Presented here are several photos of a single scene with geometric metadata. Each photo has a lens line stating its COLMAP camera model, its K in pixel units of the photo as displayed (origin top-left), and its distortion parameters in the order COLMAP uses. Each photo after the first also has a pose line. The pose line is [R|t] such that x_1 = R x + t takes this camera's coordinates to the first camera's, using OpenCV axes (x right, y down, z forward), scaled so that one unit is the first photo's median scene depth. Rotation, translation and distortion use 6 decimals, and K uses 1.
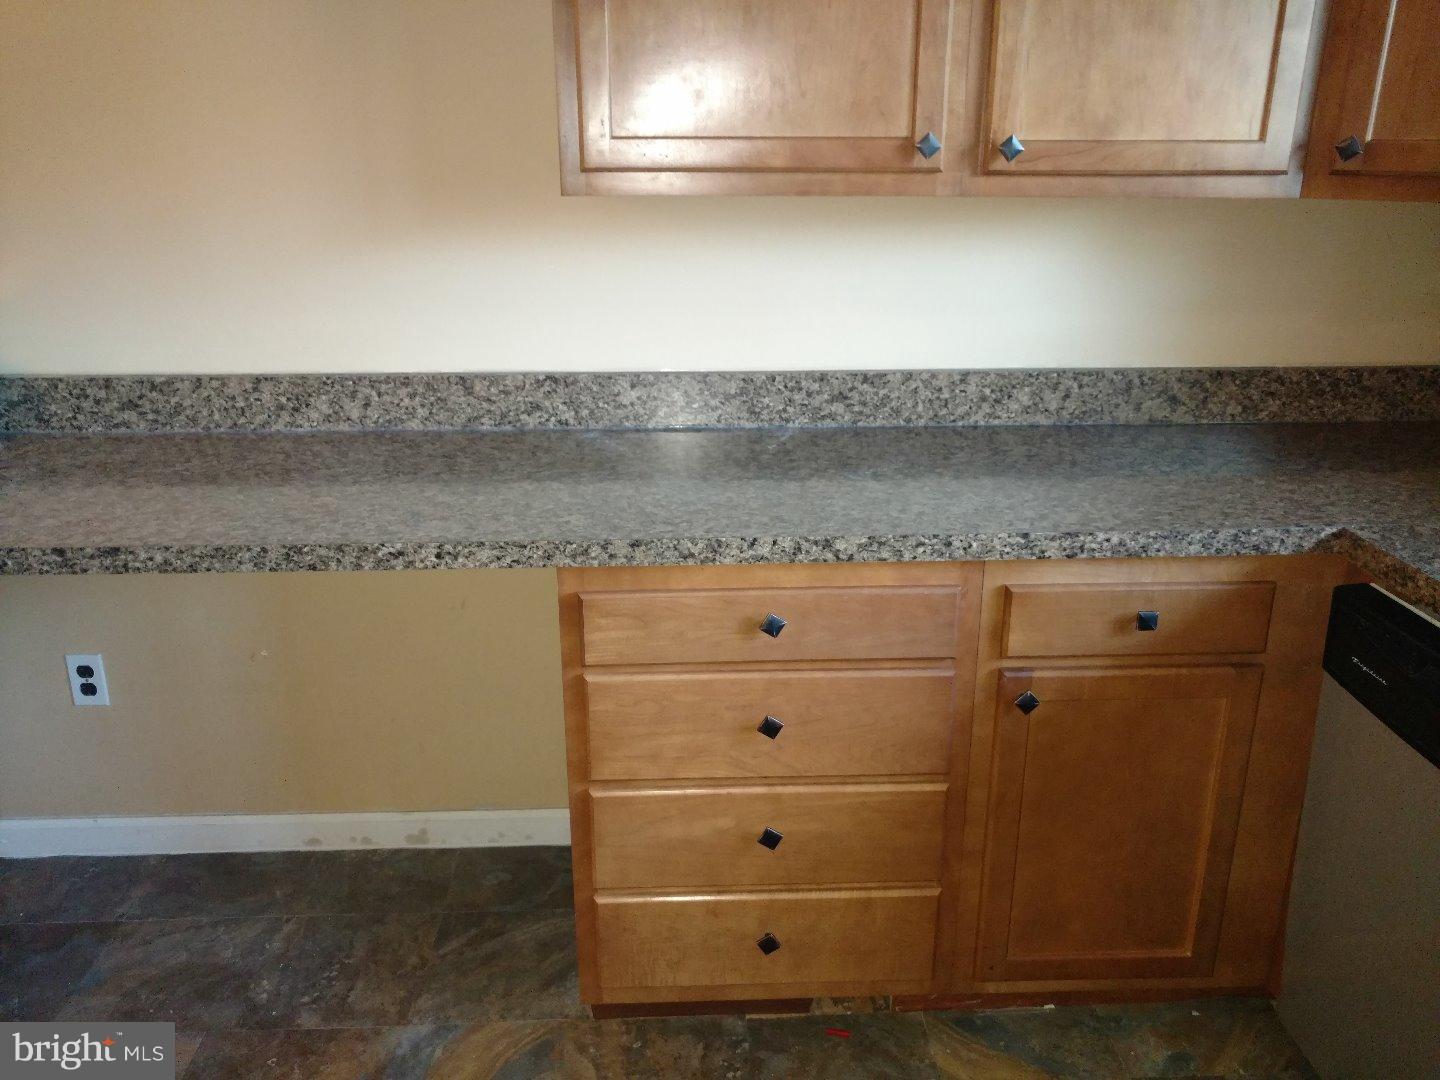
lens RADIAL K [[1166.9, 0, 719.9], [0, 1166.9, 546.0], [0, 0, 1]] dist [0.013705, 0.003281]
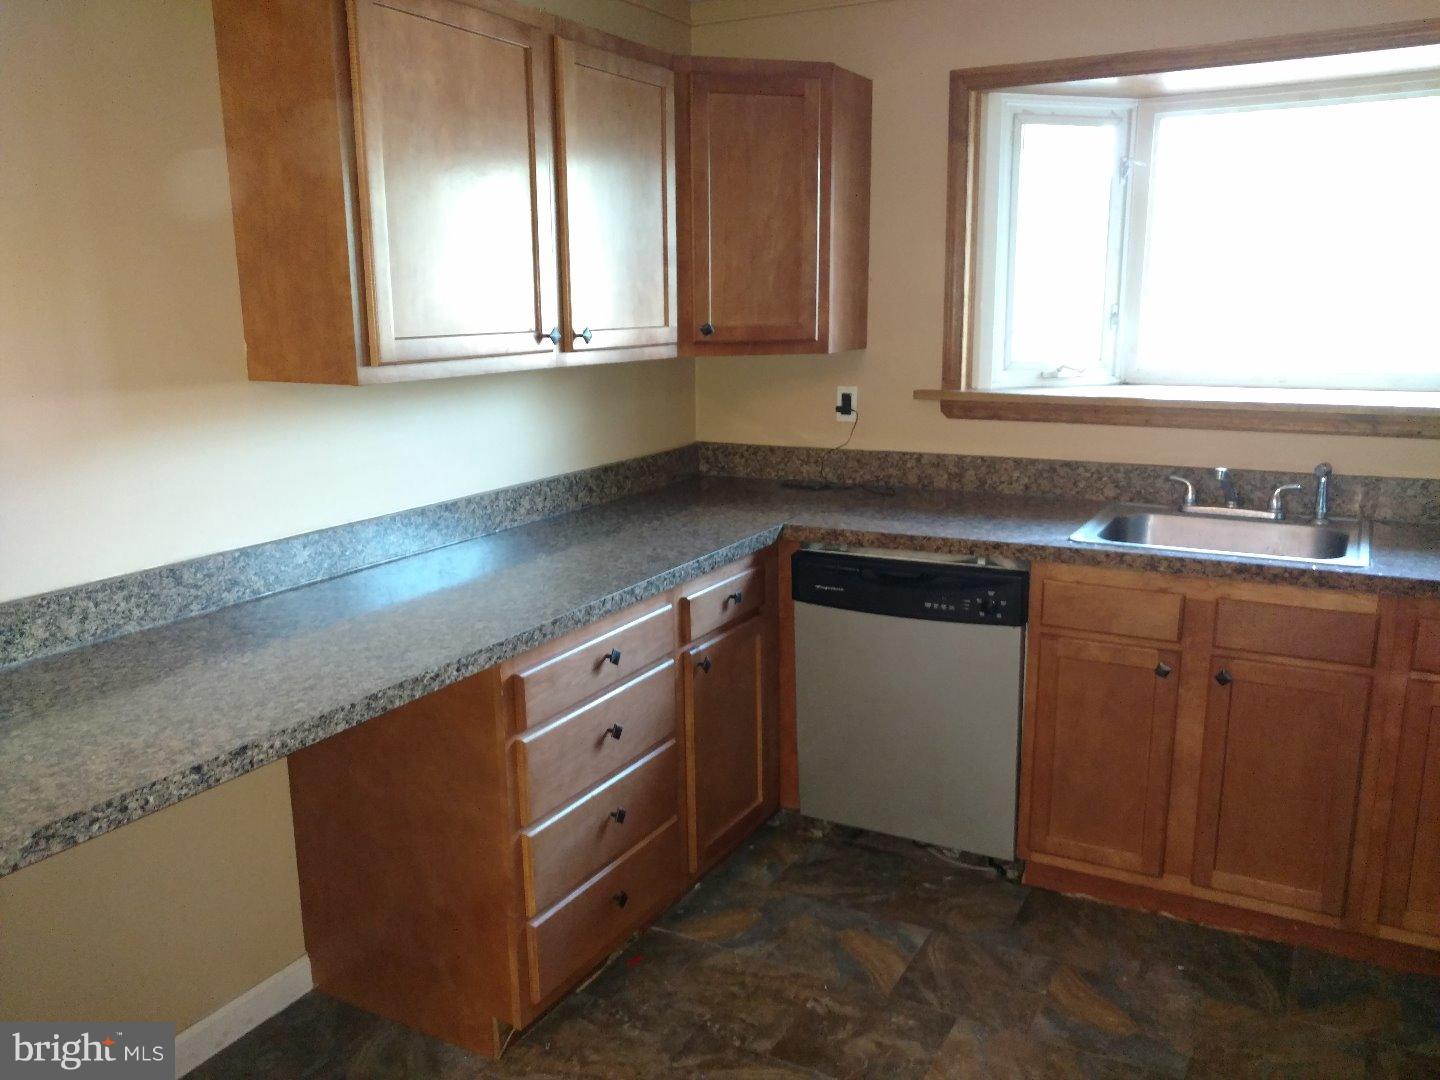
lens RADIAL K [[1166.9, 0, 728.8], [0, 1166.9, 543.1], [0, 0, 1]] dist [0.013705, 0.003281]
pose [[0.506424, -0.185009, 0.842203, -0.823982], [0.297050, 0.954358, 0.031028, -0.053562], [-0.809504, 0.234463, 0.538266, 0.056263]]
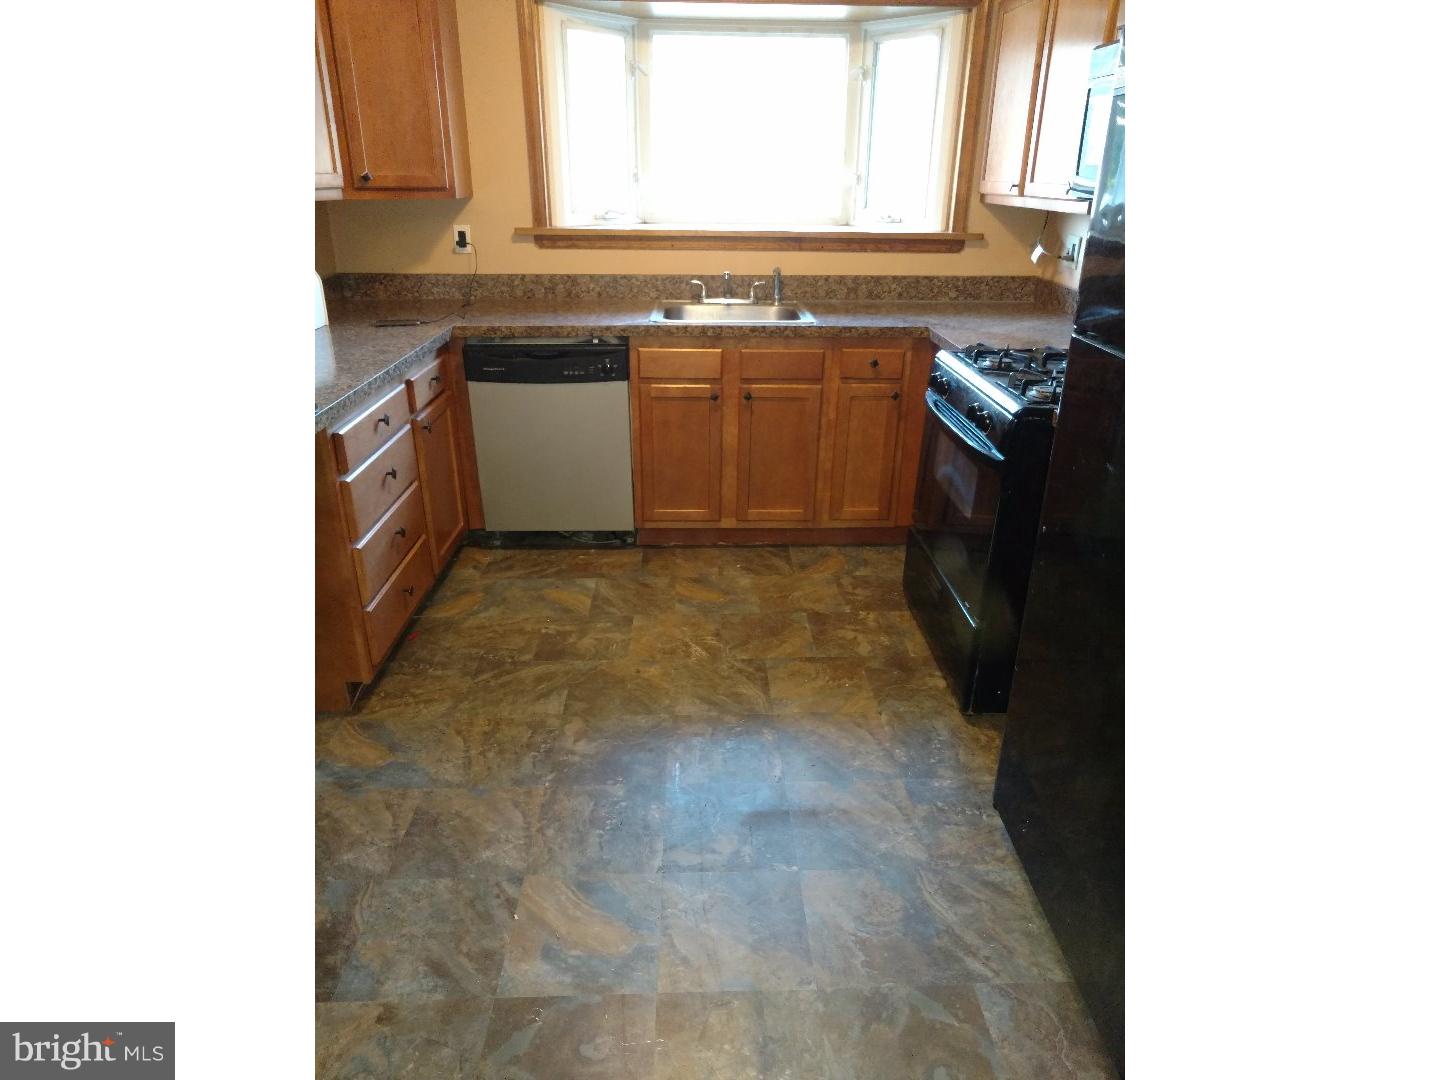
lens RADIAL K [[875.7, 0, 717.0], [0, 875.7, 538.7], [0, 0, 1]] dist [0.002531, 0.001086]
pose [[0.003381, -0.383861, 0.923385, -1.092852], [0.323118, 0.874277, 0.362264, -0.088765], [-0.946353, 0.297138, 0.126988, 0.251609]]
